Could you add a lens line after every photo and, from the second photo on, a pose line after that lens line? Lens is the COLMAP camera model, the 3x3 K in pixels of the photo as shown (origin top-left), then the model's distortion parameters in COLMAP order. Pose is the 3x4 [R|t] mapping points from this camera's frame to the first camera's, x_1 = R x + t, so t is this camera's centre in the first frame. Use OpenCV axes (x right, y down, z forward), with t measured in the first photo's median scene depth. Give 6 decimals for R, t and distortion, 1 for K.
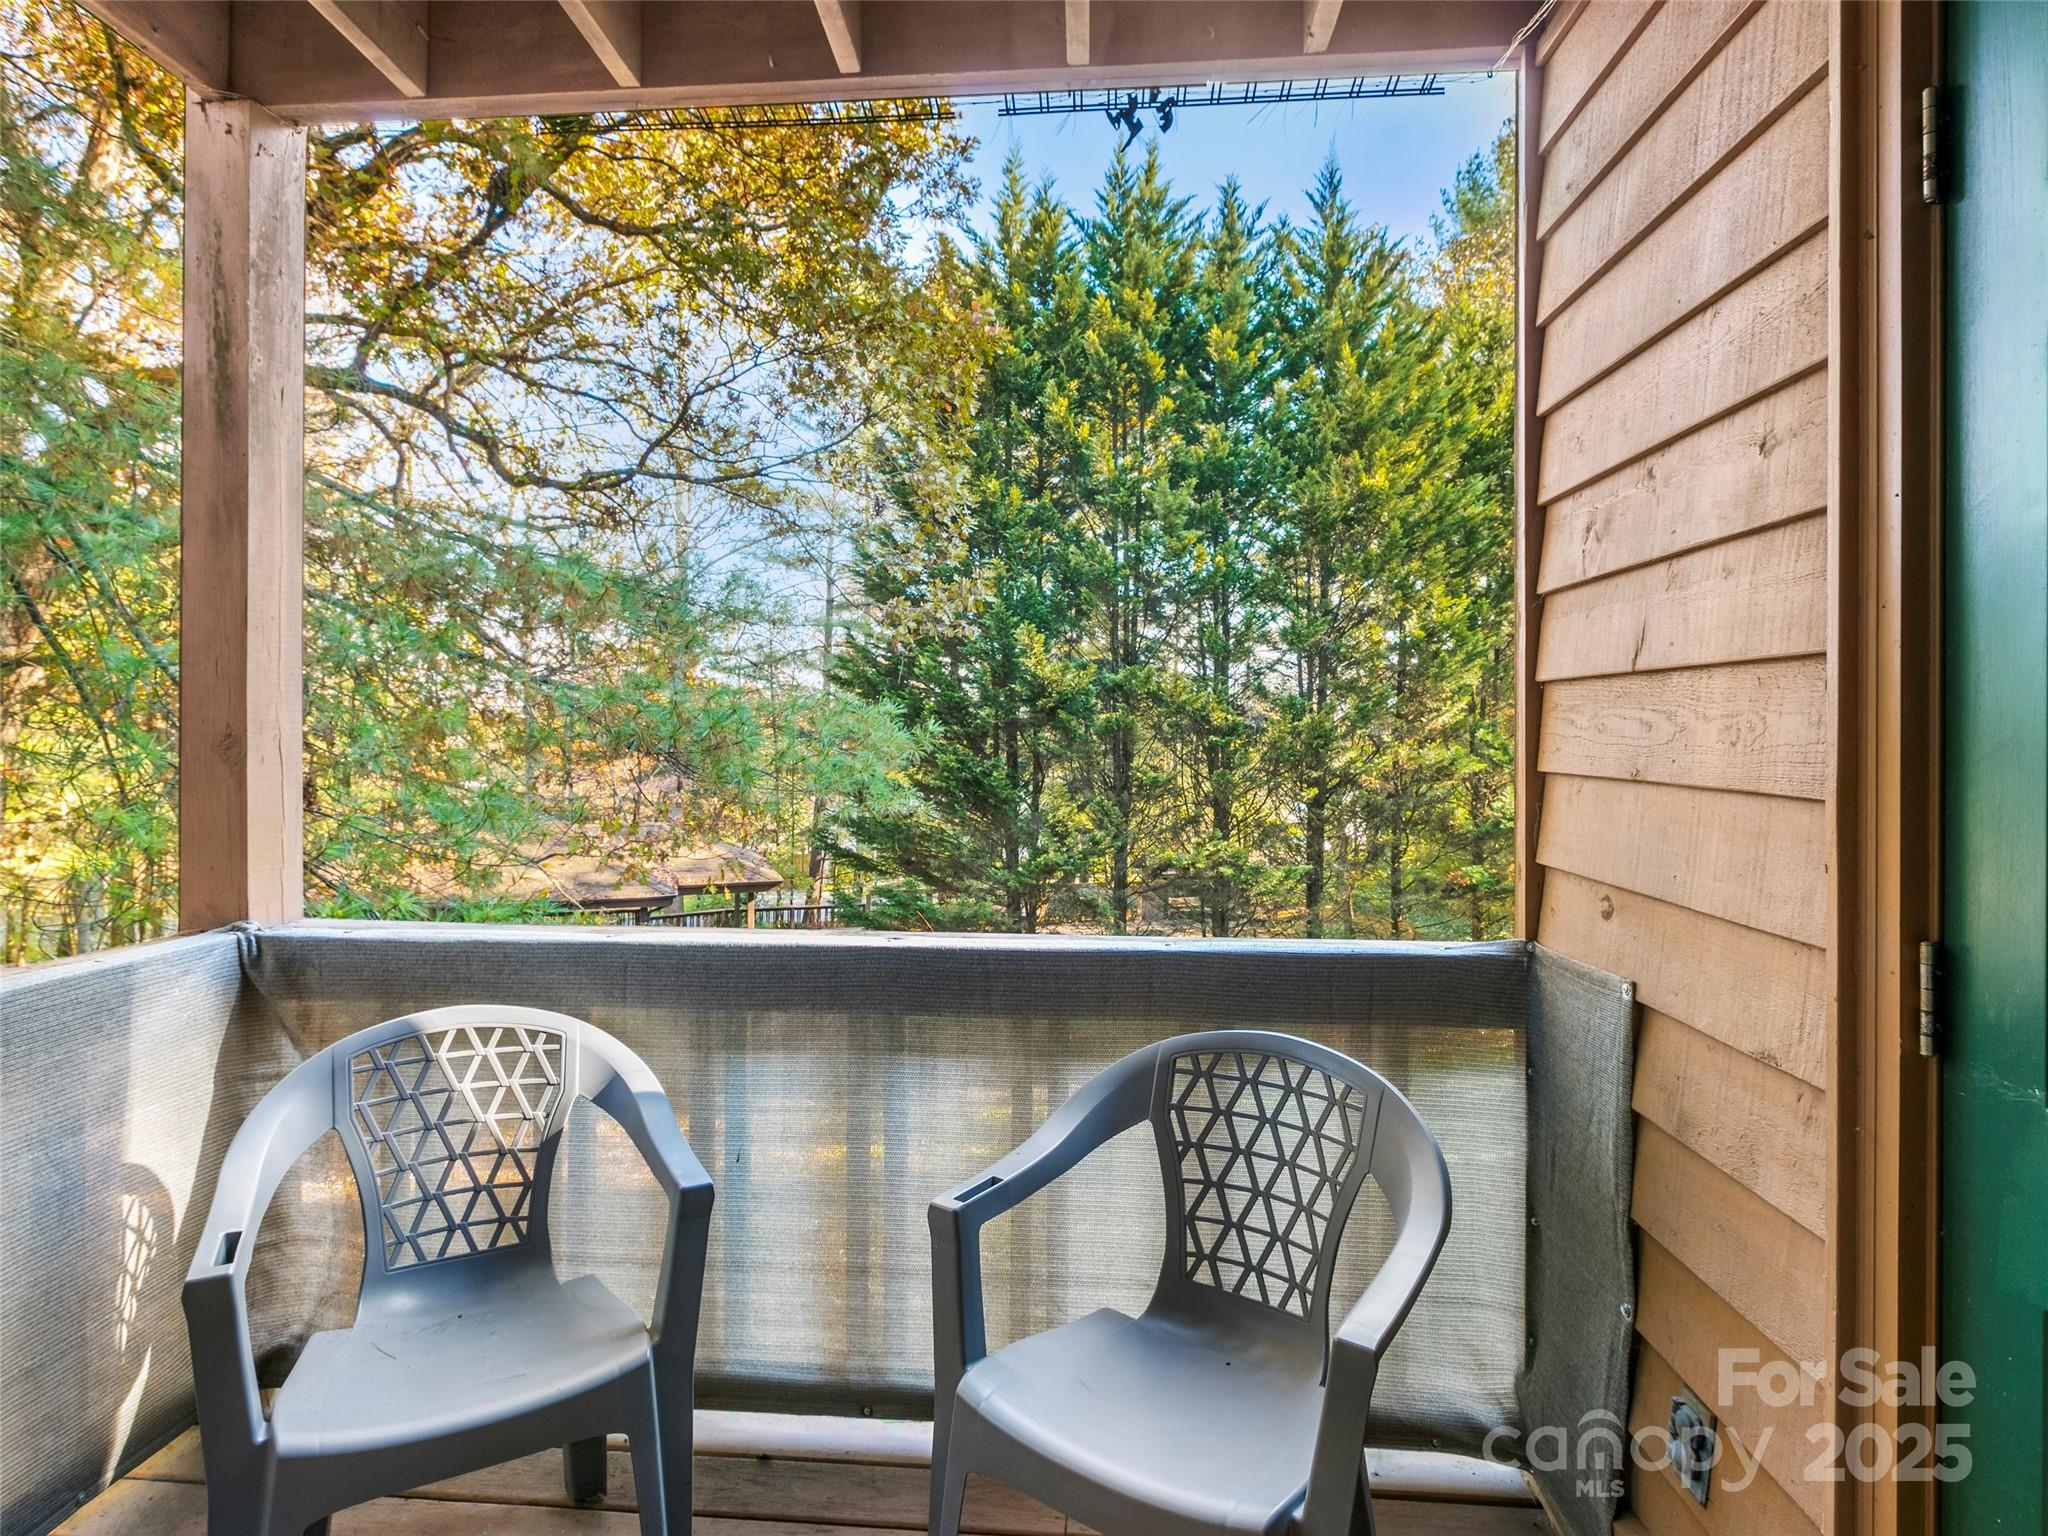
lens RADIAL K [[1090.0, 0, 1018.1], [0, 1090.0, 718.8], [0, 0, 1]] dist [-0.002339, -0.000348]
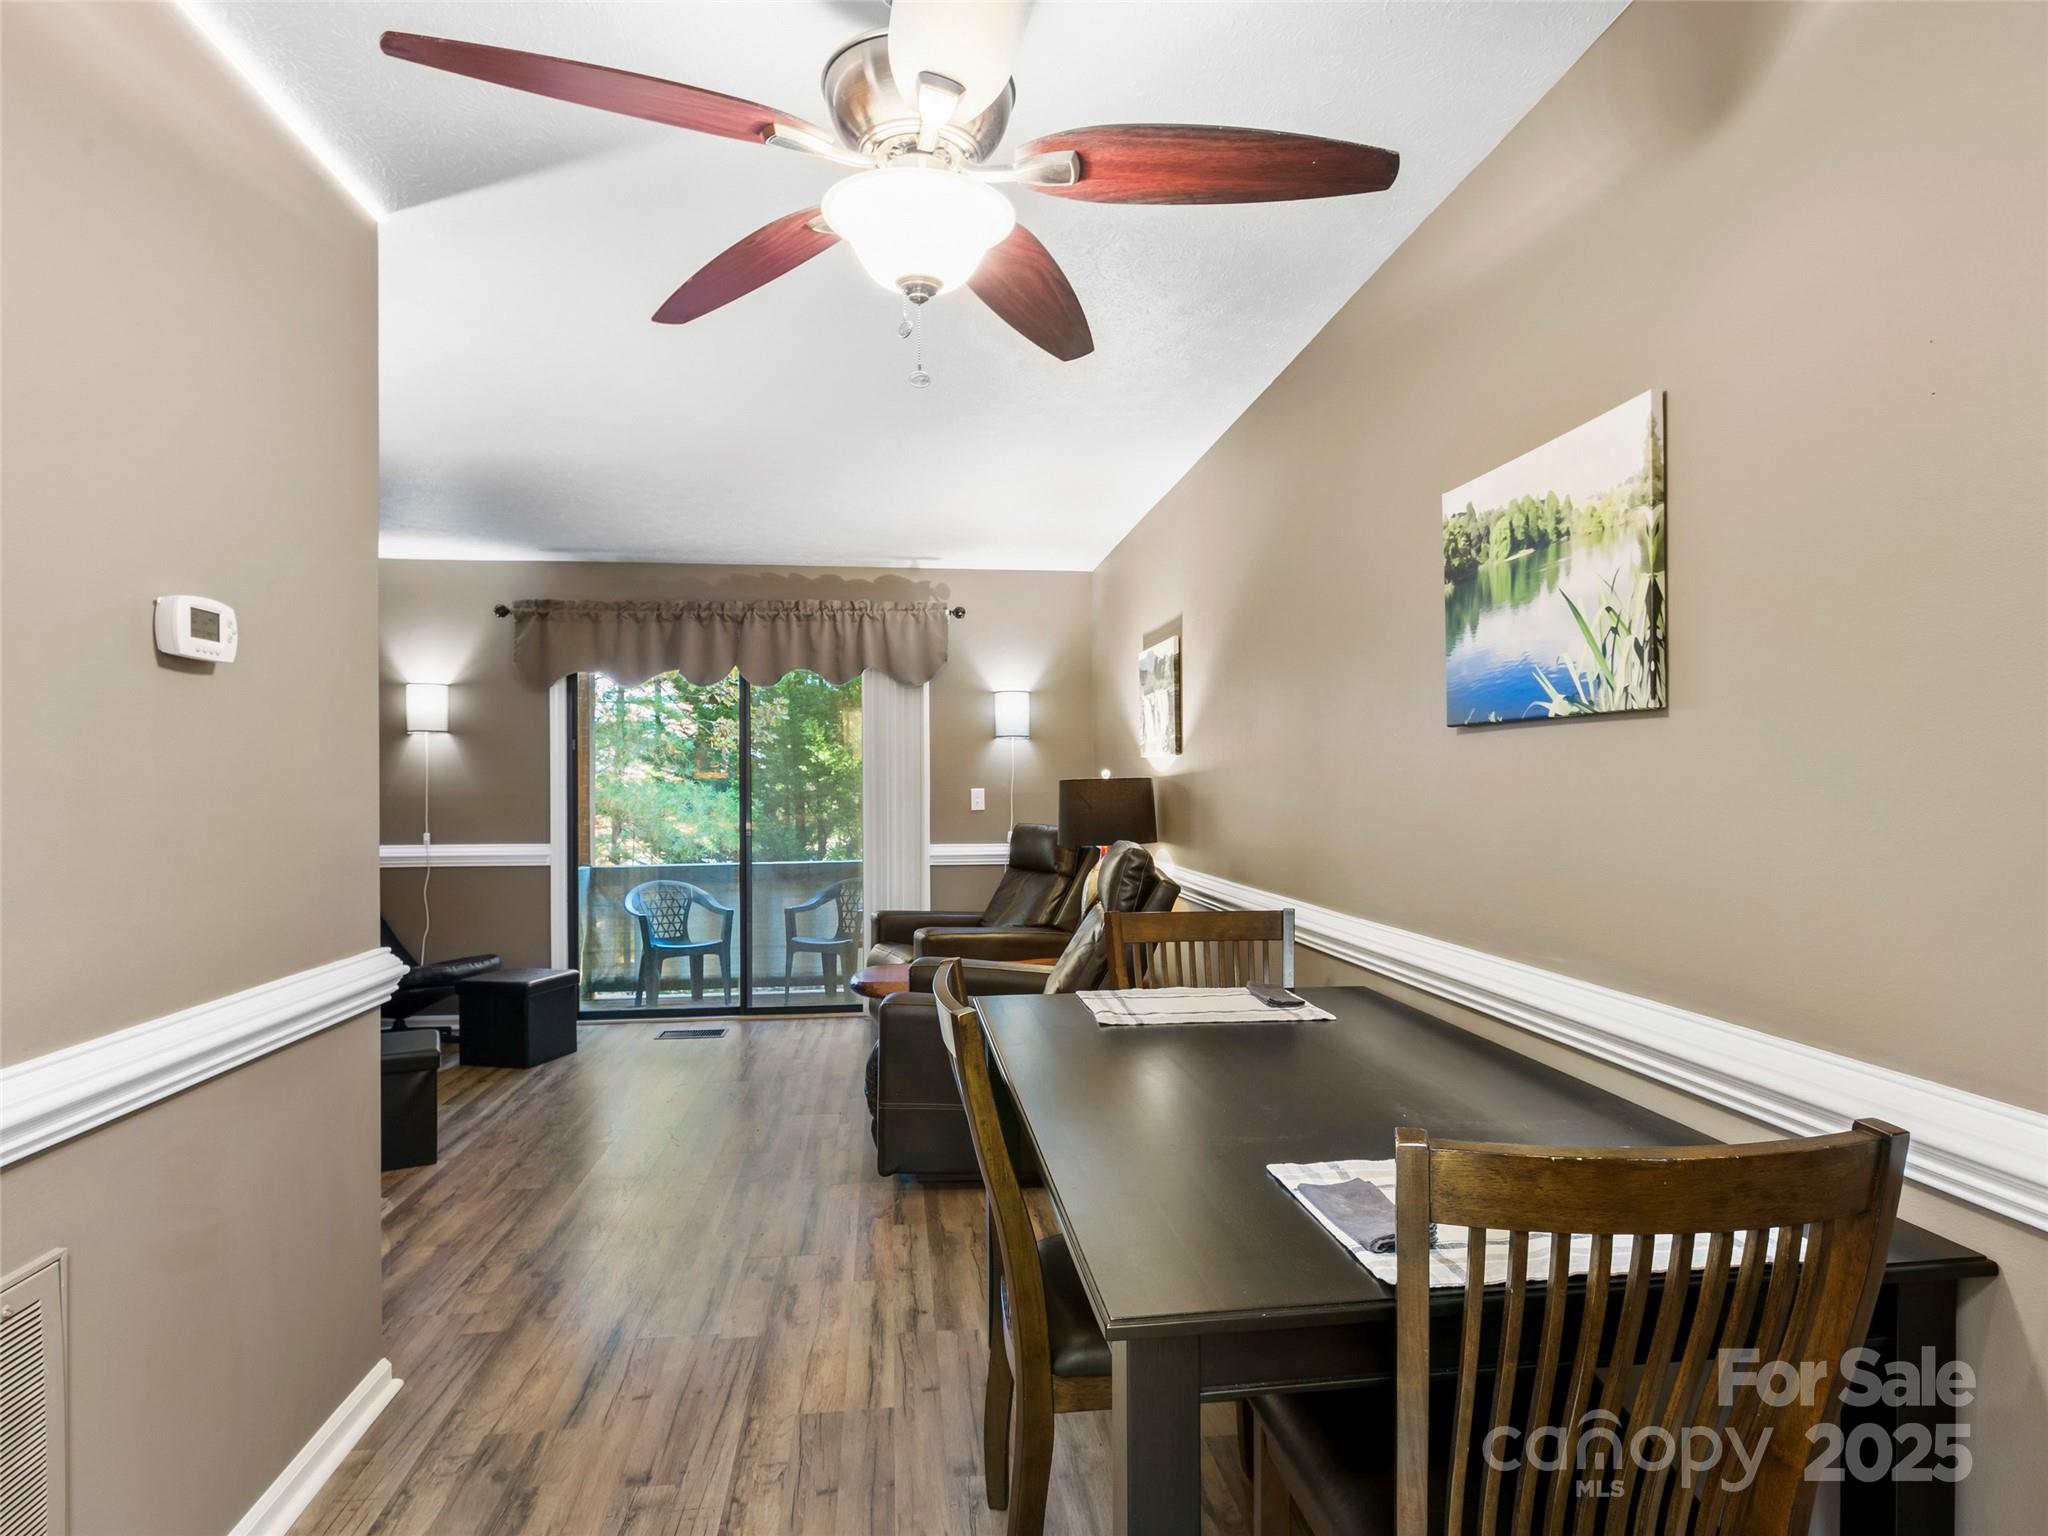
lens RADIAL K [[1152.8, 0, 1024.0], [0, 1152.8, 768.0], [0, 0, 1]] dist [-0.000207, 0.000074]
pose [[0.982564, -0.009300, 0.185690, 0.001517], [0.011847, 0.999850, -0.012612, -0.008587], [-0.185545, 0.014591, 0.982528, -0.382769]]
